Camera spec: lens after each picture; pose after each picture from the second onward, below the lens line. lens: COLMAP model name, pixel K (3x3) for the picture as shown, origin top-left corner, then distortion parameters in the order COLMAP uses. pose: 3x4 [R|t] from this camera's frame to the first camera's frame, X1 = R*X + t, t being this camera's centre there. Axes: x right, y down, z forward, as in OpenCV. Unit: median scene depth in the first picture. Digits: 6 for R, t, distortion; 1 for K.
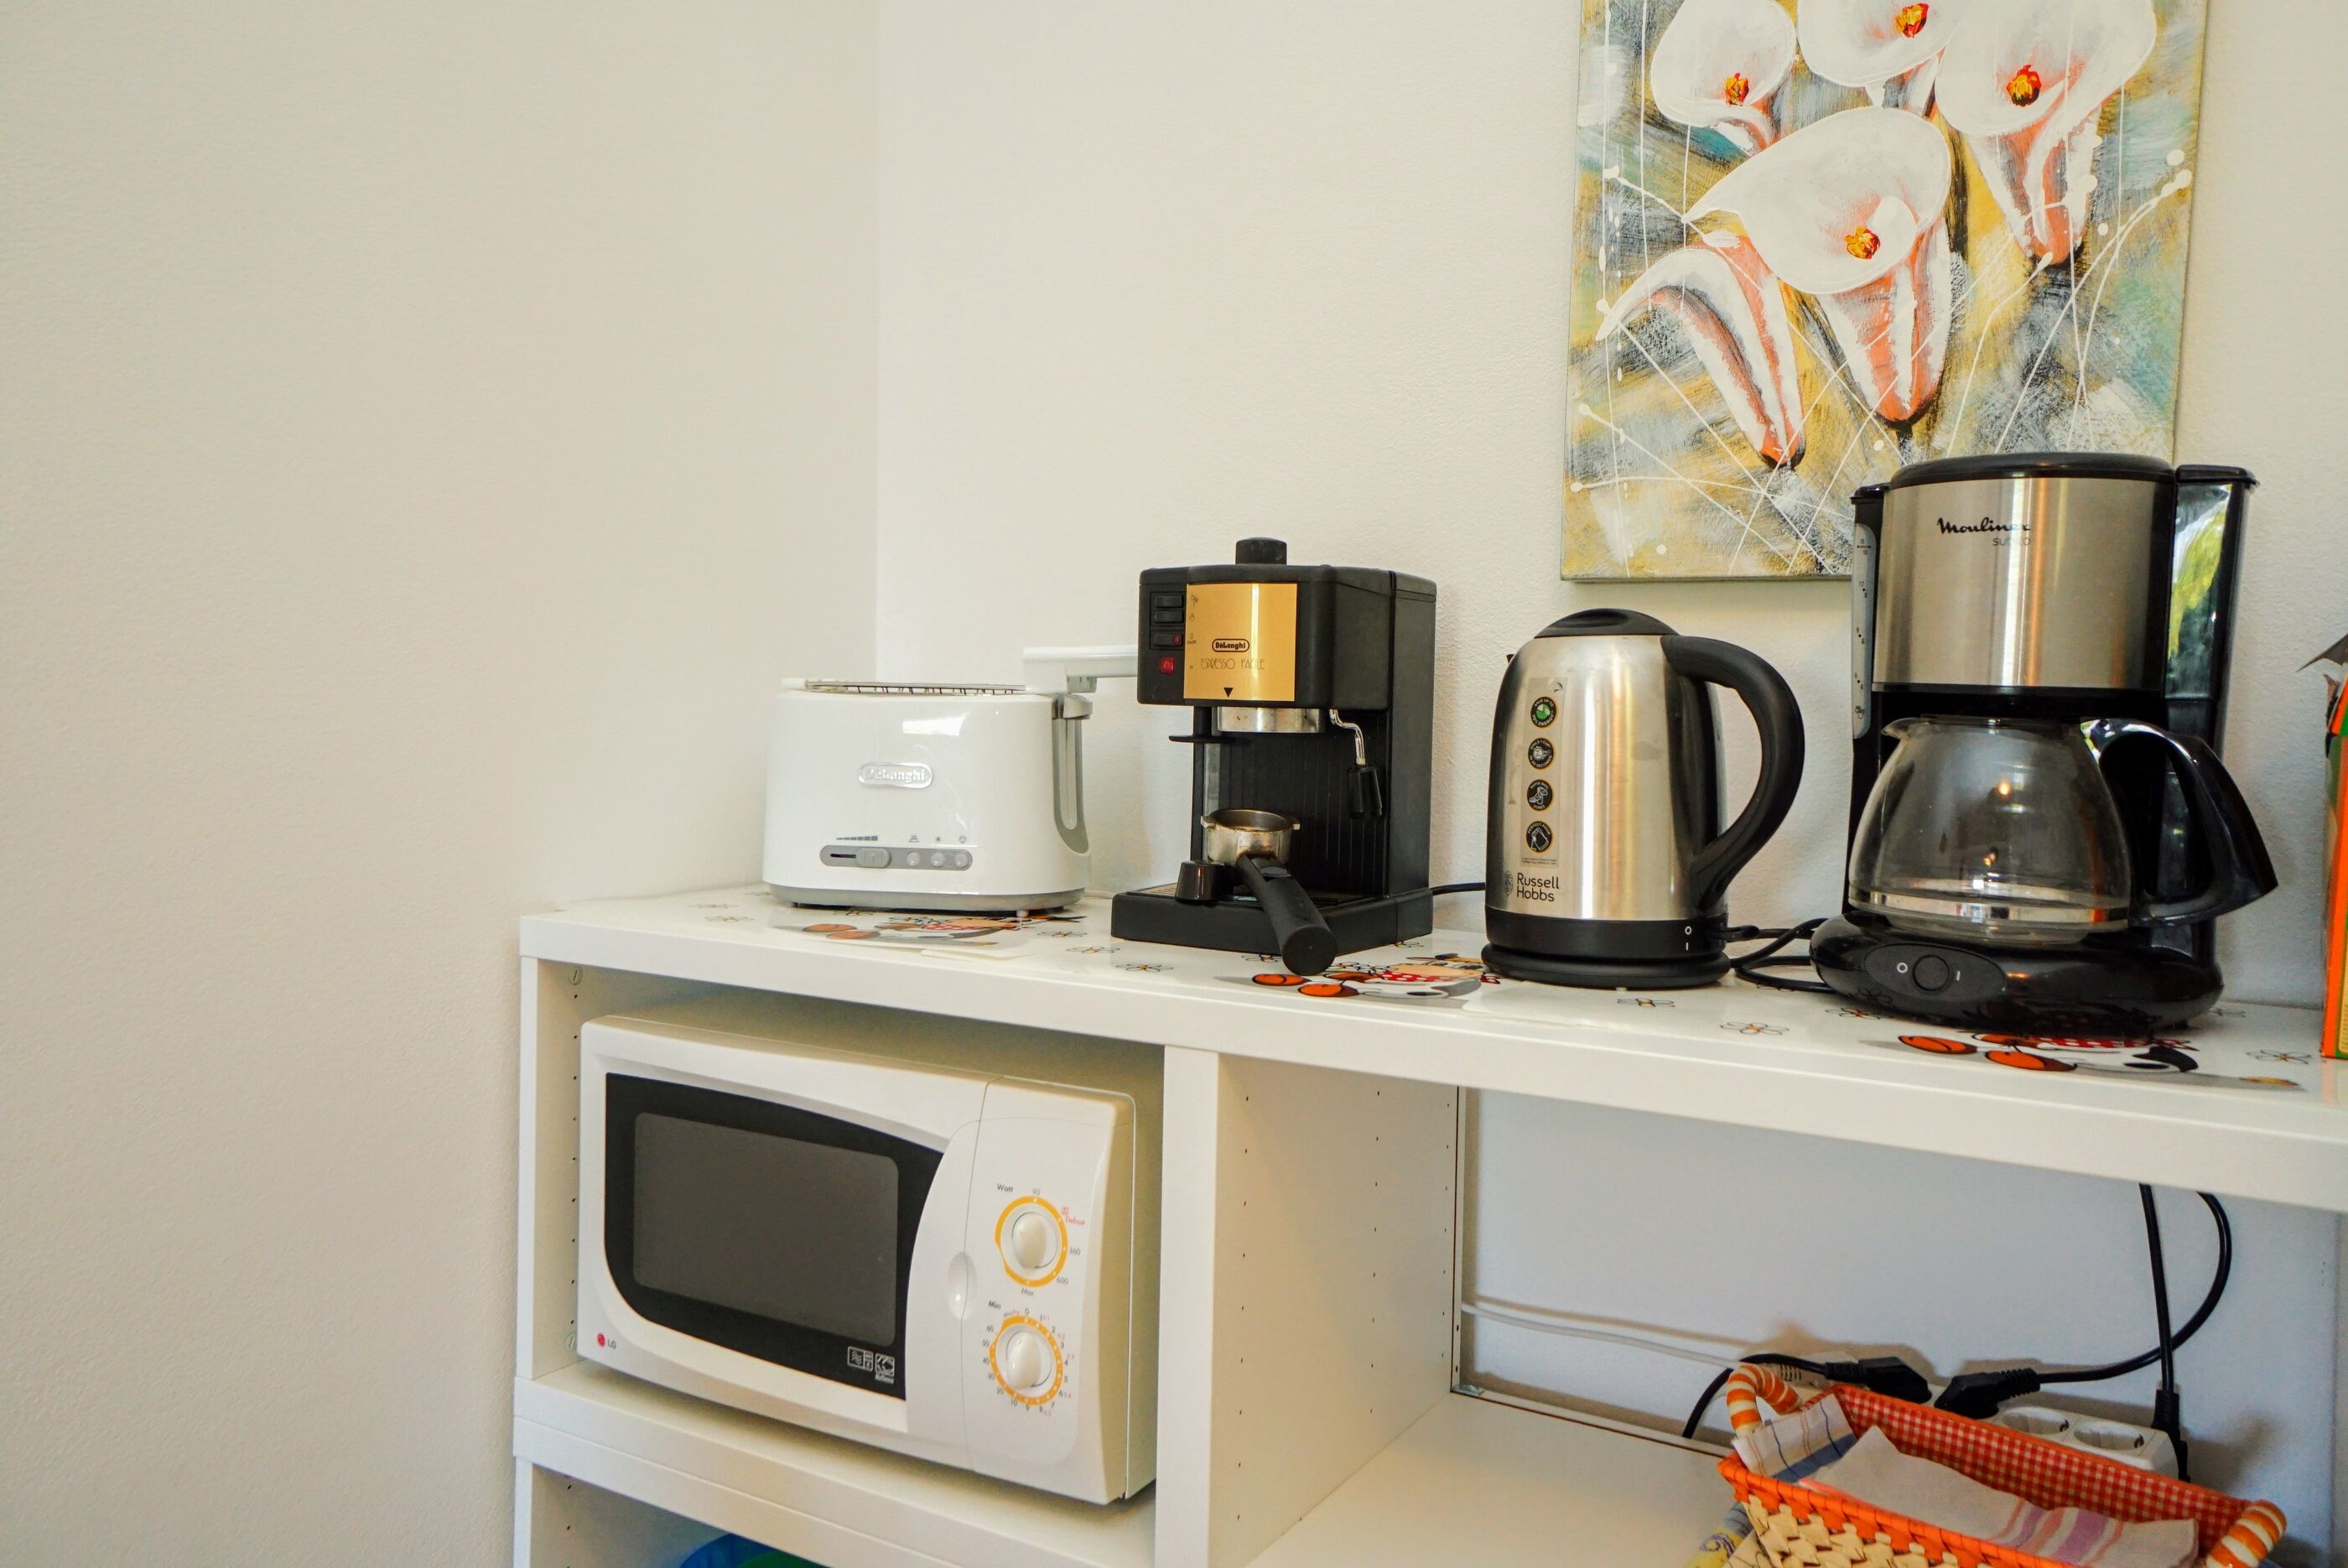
lens RADIAL K [[1765.8, 0, 1173.7], [0, 1765.8, 779.7], [0, 0, 1]] dist [0.026889, 0.006786]
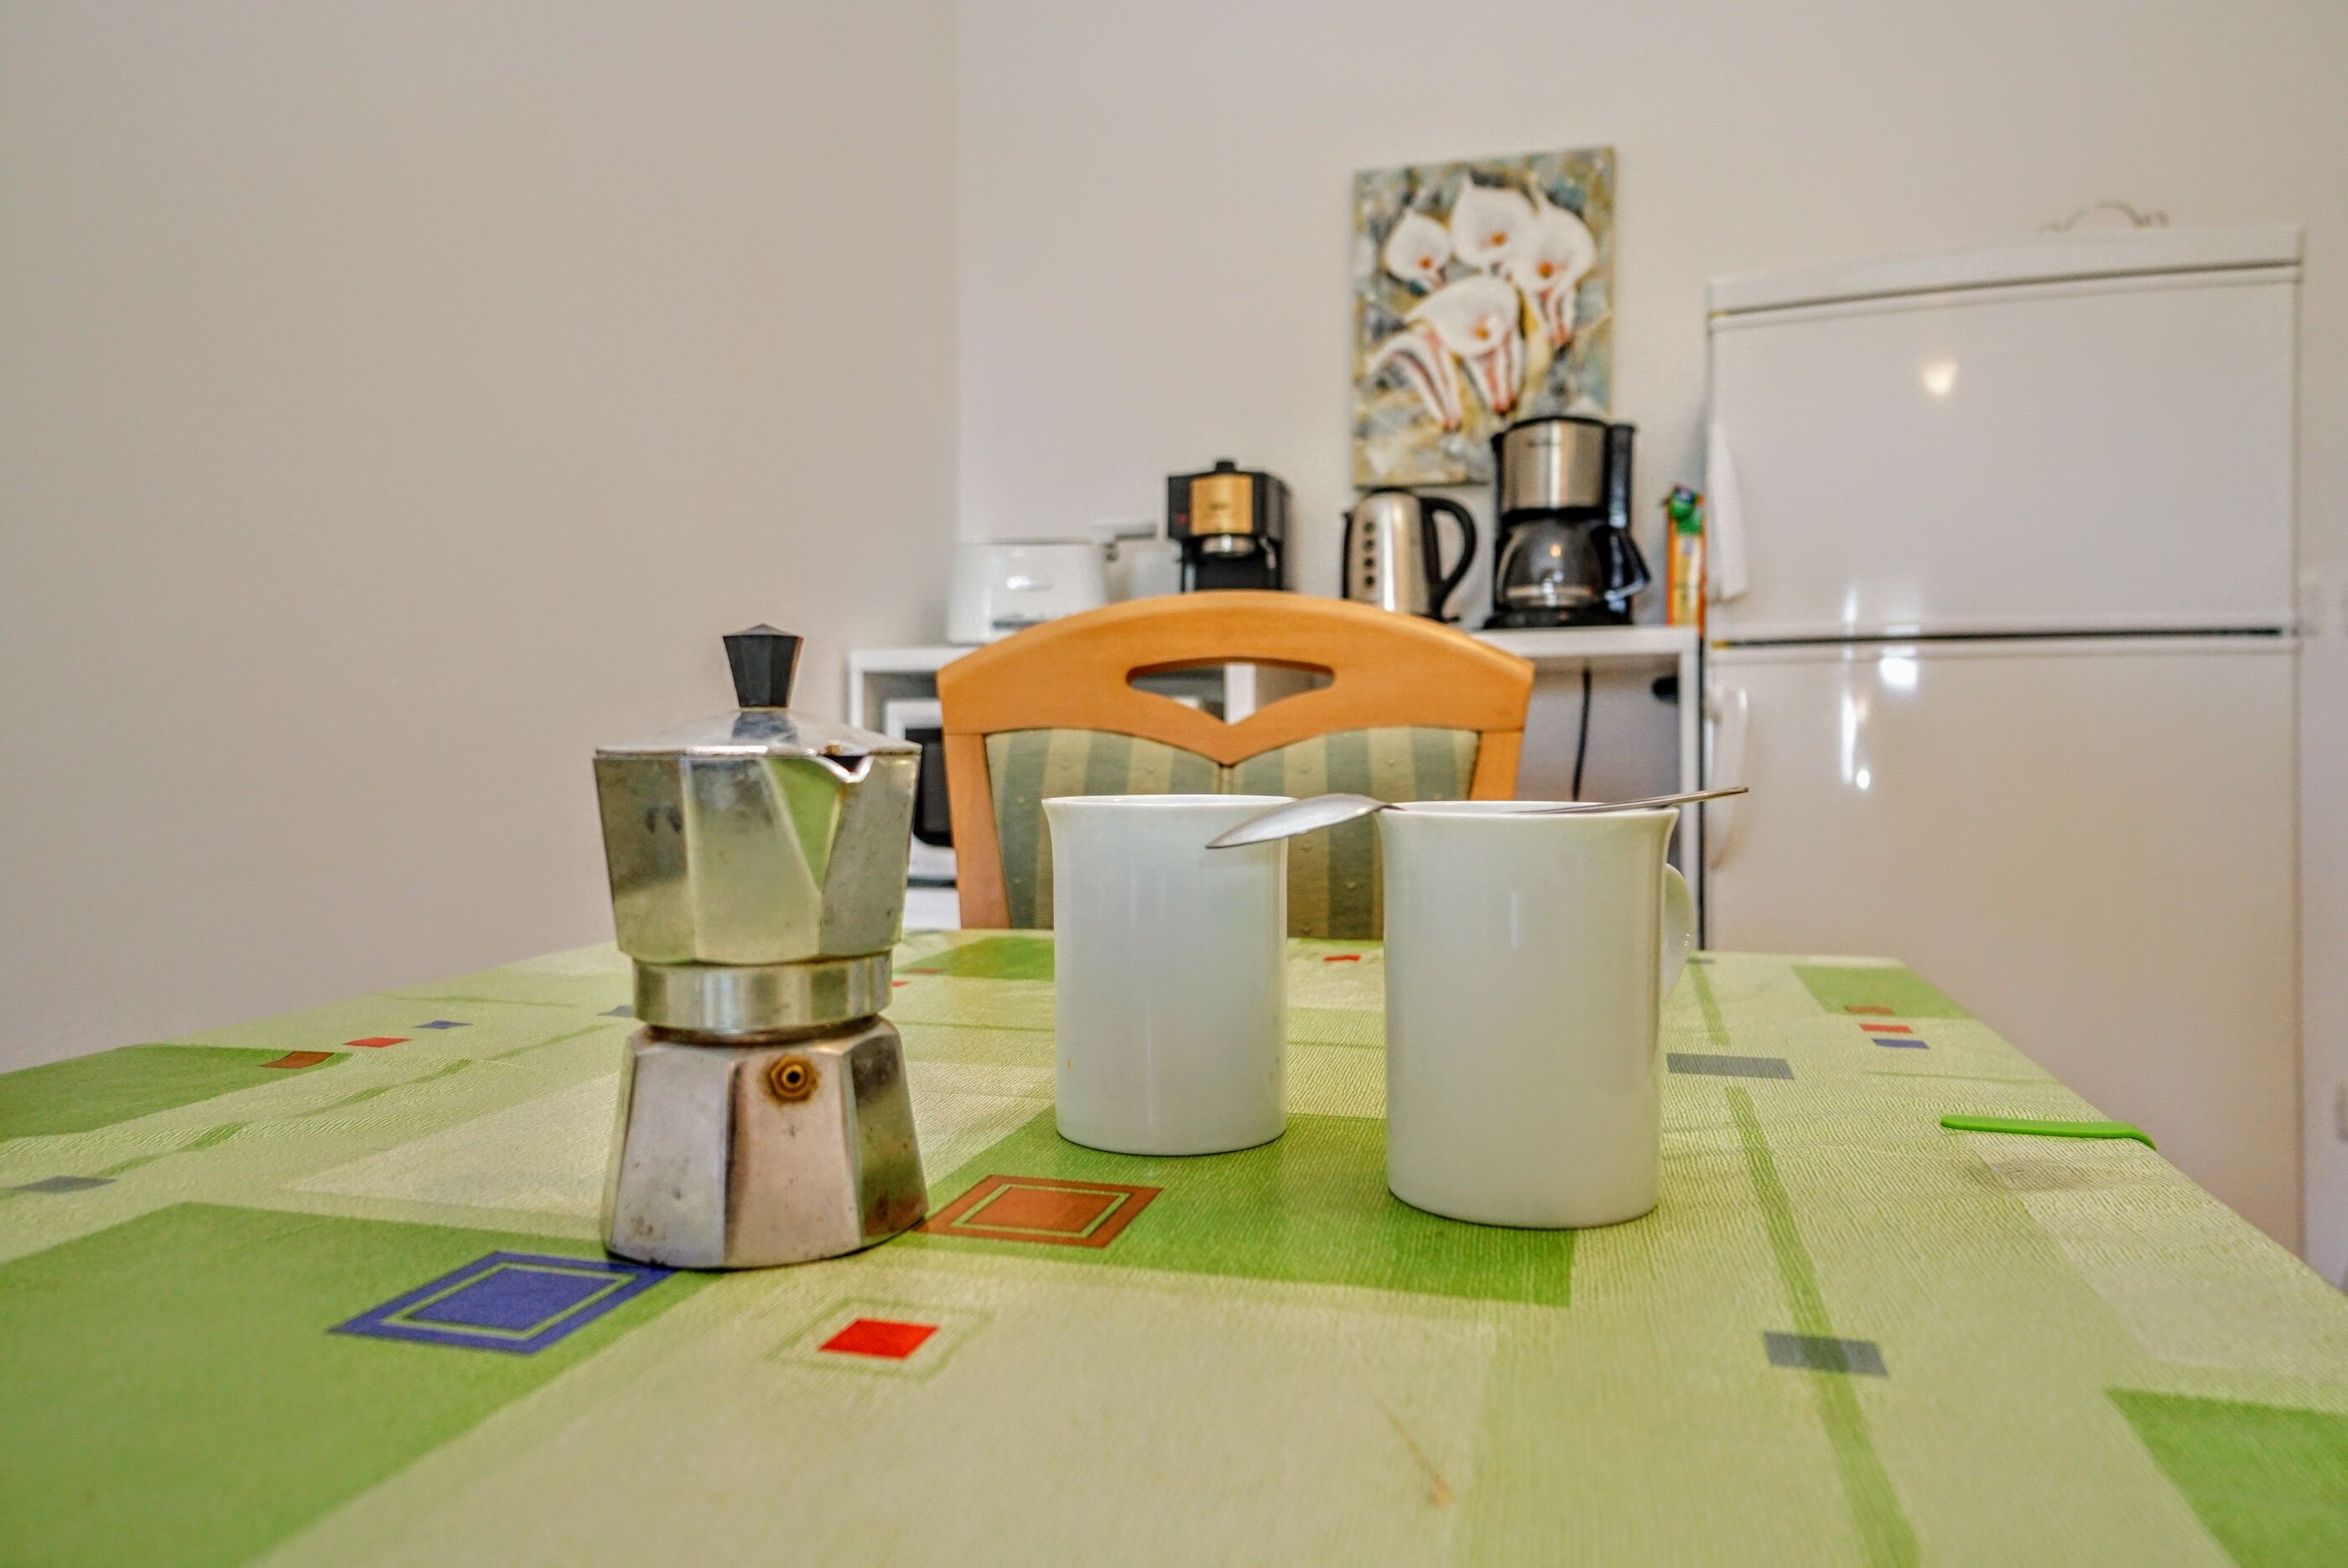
lens RADIAL K [[1545.1, 0, 1206.7], [0, 1545.1, 785.1], [0, 0, 1]] dist [-0.001217, 0.008917]
pose [[0.967724, -0.027224, 0.250539, -0.474515], [0.034603, 0.999086, -0.025097, 0.318938], [-0.249627, 0.032956, 0.967781, -0.821533]]
